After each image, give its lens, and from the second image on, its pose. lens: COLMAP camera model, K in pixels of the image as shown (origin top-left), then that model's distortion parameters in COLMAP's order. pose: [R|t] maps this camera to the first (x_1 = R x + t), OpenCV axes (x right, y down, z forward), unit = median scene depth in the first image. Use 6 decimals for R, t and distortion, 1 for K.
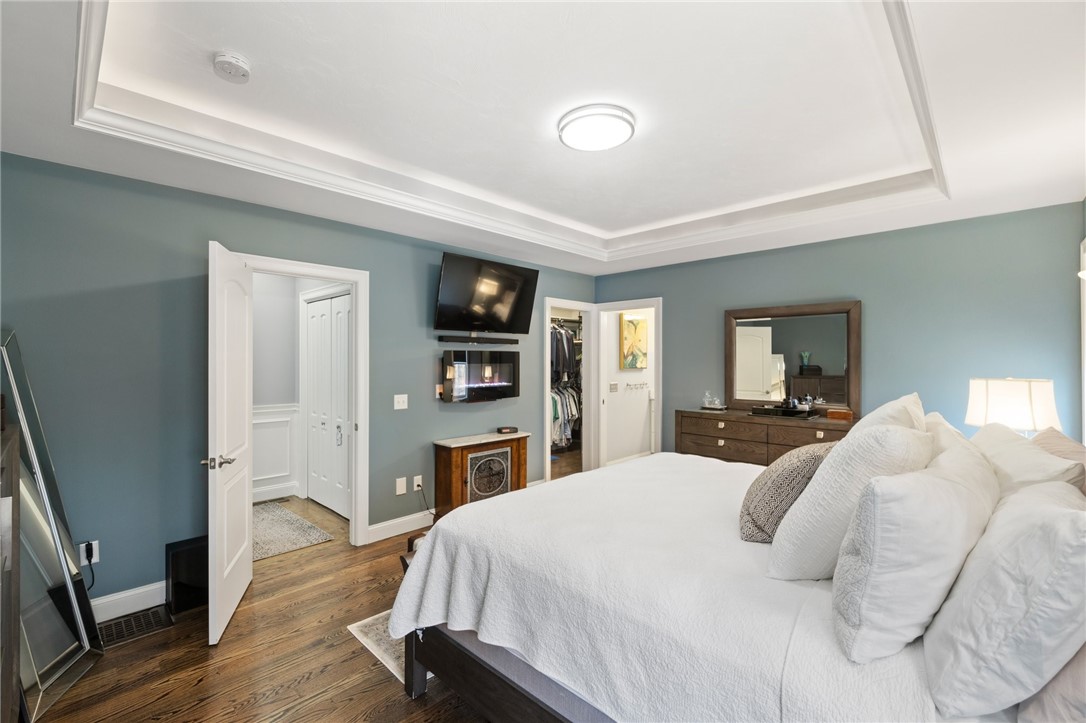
lens RADIAL K [[460.7, 0, 543.0], [0, 460.7, 361.5], [0, 0, 1]] dist [0.000351, -0.000009]
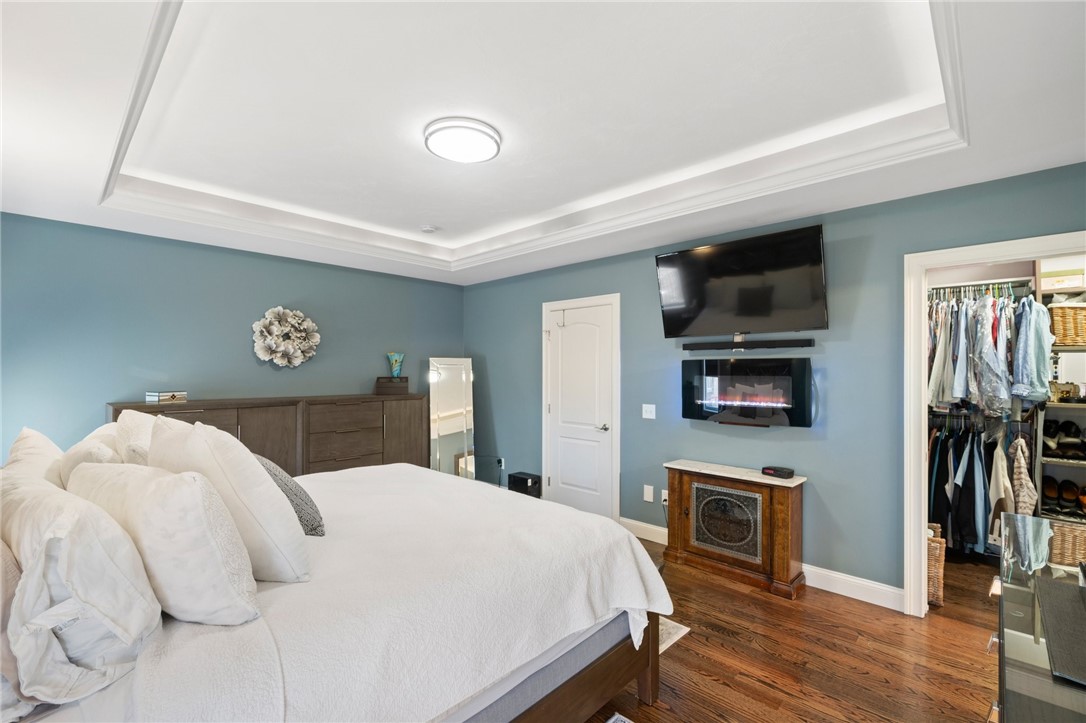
lens RADIAL K [[475.7, 0, 547.5], [0, 475.7, 367.1], [0, 0, 1]] dist [0.000117, 0.000026]
pose [[0.011390, -0.009193, -0.999893, 0.703375], [-0.006921, 0.999933, -0.009273, 0.000407], [0.999911, 0.007025, 0.011326, 0.713228]]
